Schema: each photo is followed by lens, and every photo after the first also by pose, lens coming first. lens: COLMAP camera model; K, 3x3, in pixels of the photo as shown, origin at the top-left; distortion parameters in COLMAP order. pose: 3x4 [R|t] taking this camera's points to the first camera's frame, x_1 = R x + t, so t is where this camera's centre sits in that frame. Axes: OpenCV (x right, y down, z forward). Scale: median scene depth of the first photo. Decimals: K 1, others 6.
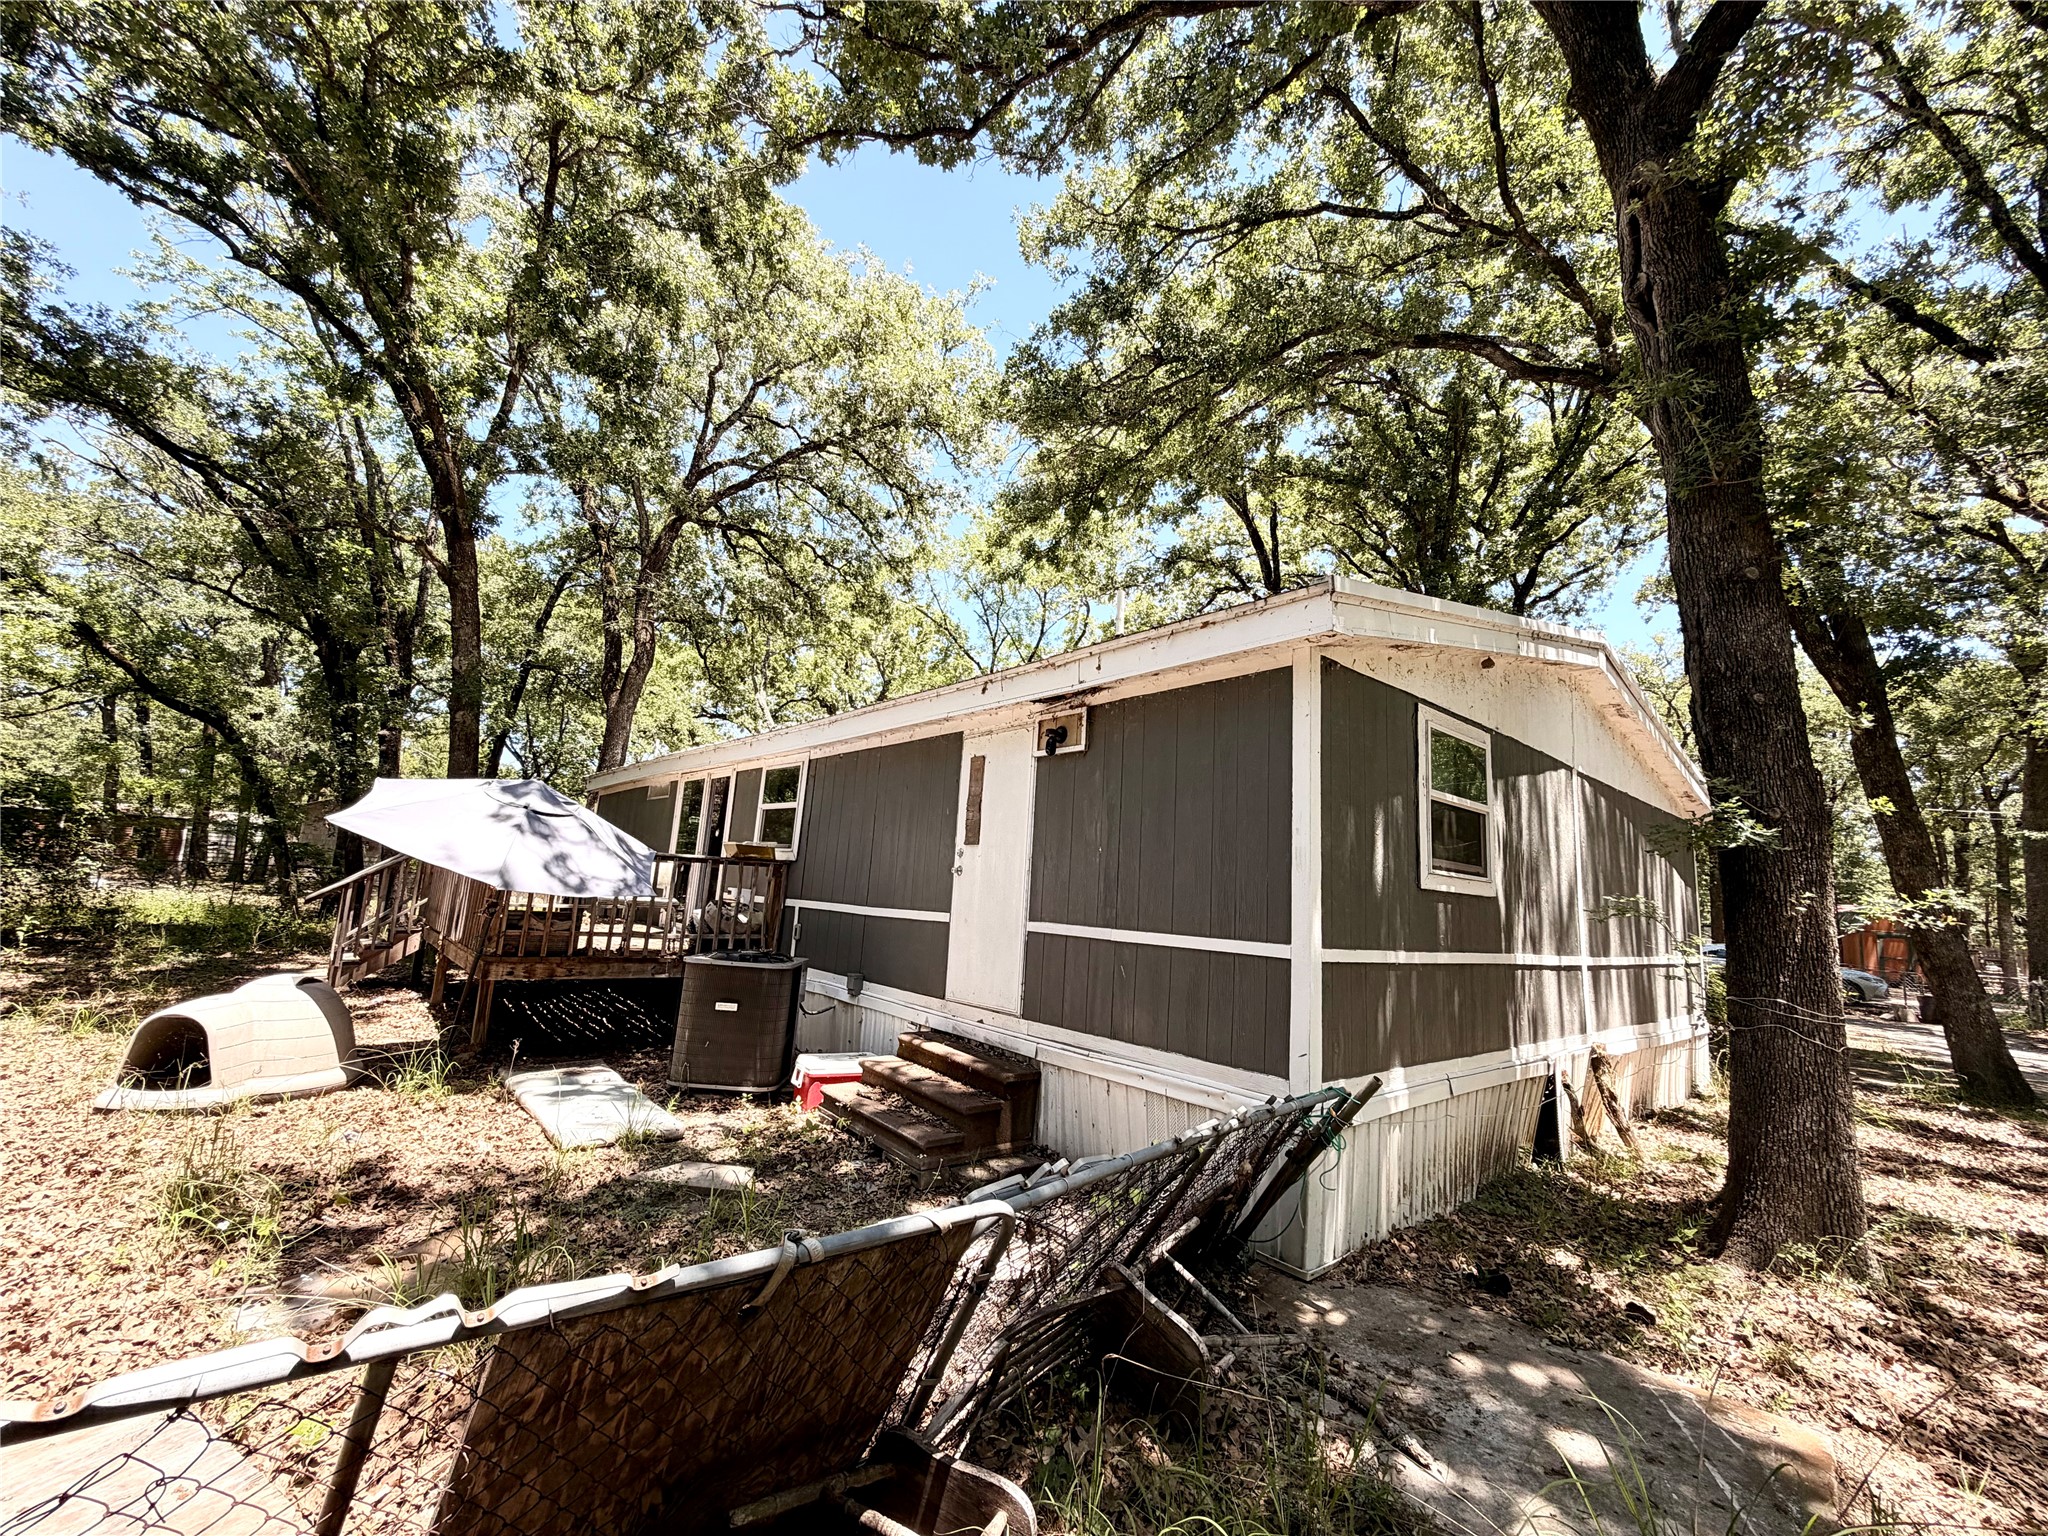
lens RADIAL K [[816.9, 0, 1024.0], [0, 816.9, 768.0], [0, 0, 1]] dist [-0.001393, 0.000931]
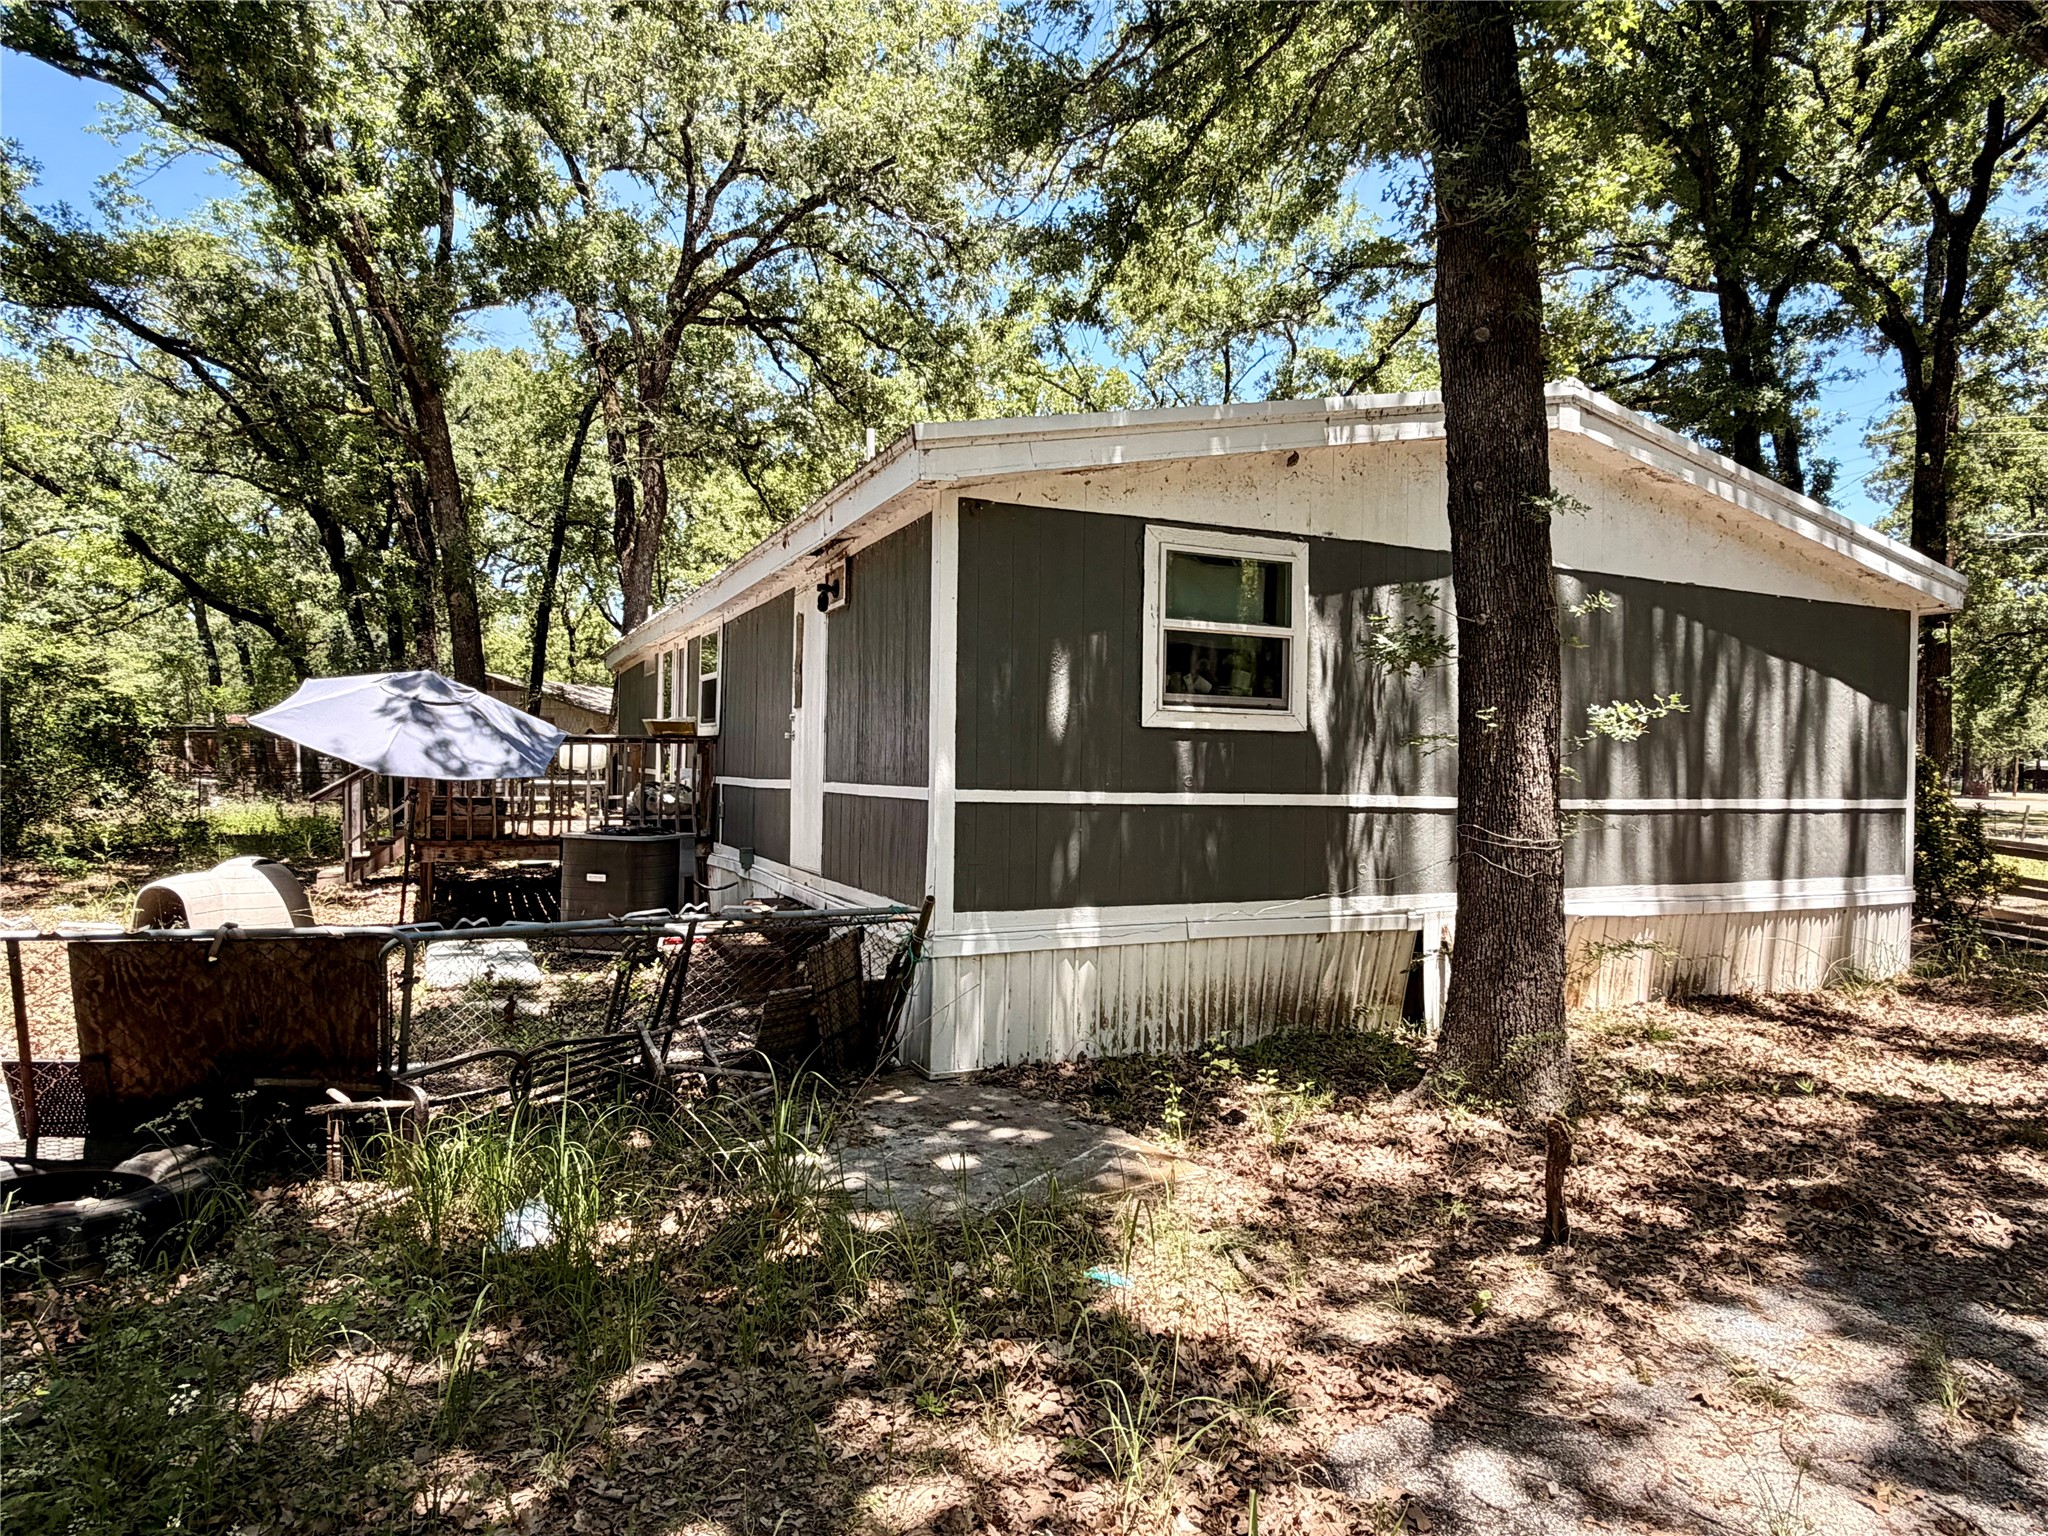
lens RADIAL K [[1192.6, 0, 1024.0], [0, 1192.6, 768.0], [0, 0, 1]] dist [0.004475, -0.000842]
pose [[0.961829, -0.046820, -0.269617, 0.555153], [0.085533, 0.987327, 0.133677, -0.001073], [0.259942, -0.151635, 0.953644, -0.271466]]
